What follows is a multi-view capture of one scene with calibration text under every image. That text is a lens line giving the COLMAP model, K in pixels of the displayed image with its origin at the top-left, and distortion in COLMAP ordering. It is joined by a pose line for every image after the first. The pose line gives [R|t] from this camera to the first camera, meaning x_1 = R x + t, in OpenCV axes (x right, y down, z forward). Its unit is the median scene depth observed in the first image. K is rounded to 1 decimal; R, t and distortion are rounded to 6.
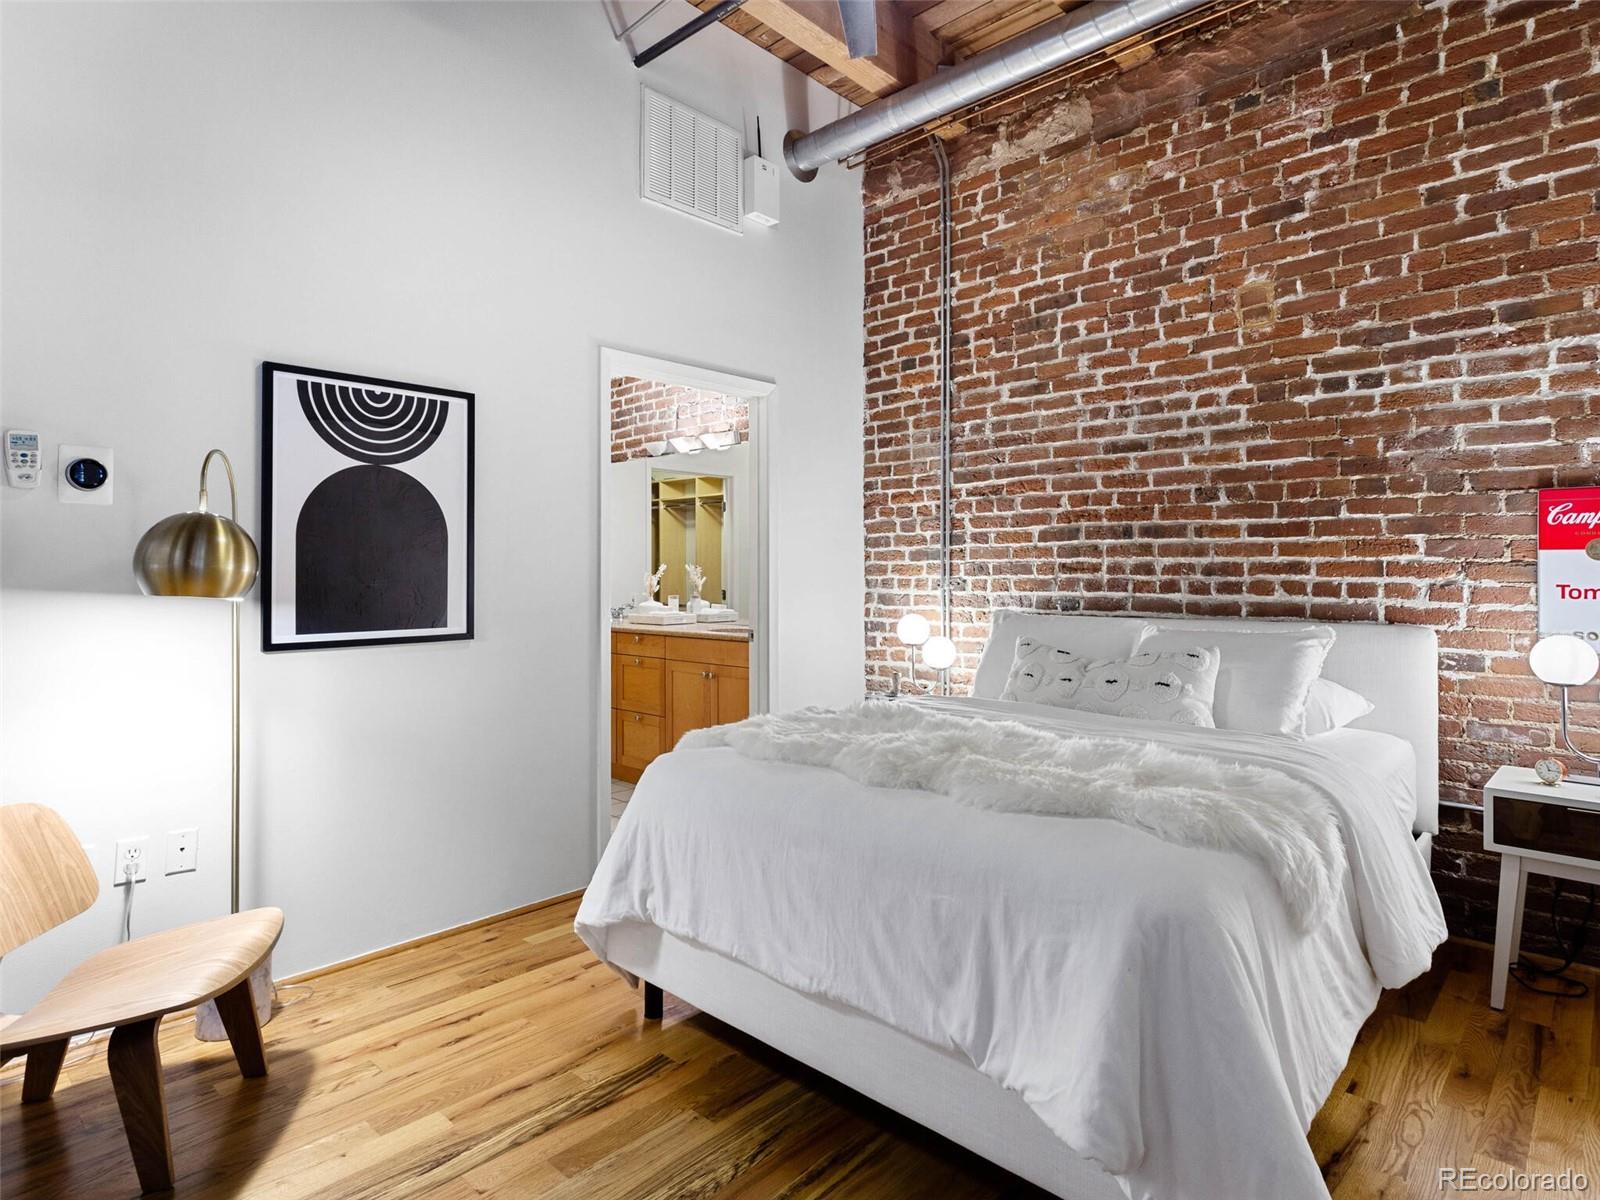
lens RADIAL K [[875.1, 0, 797.4], [0, 875.1, 549.1], [0, 0, 1]] dist [0.000594, 0.001282]
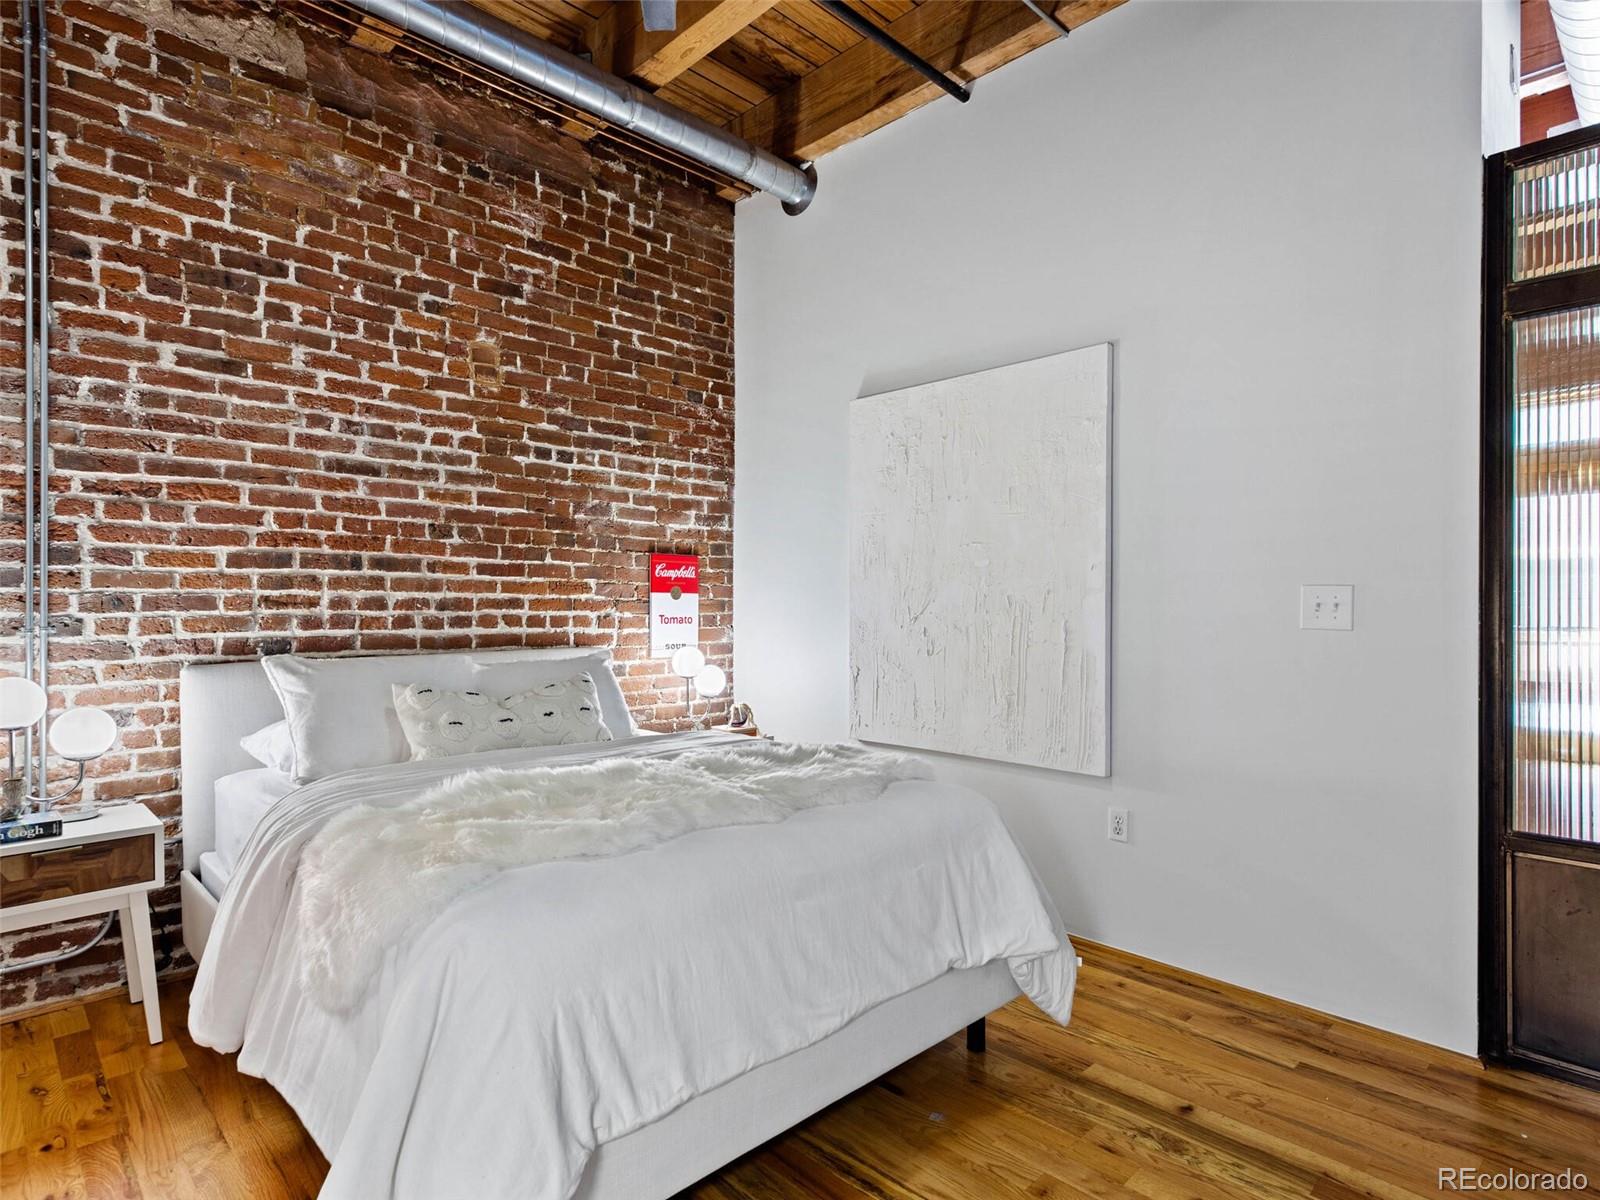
lens RADIAL K [[864.2, 0, 792.3], [0, 864.2, 596.5], [0, 0, 1]] dist [0.002151, 0.001511]
pose [[0.050288, 0.009627, 0.998688, -0.515557], [-0.028804, 0.999552, -0.008185, 0.010270], [-0.998319, -0.028355, 0.050542, 0.531633]]
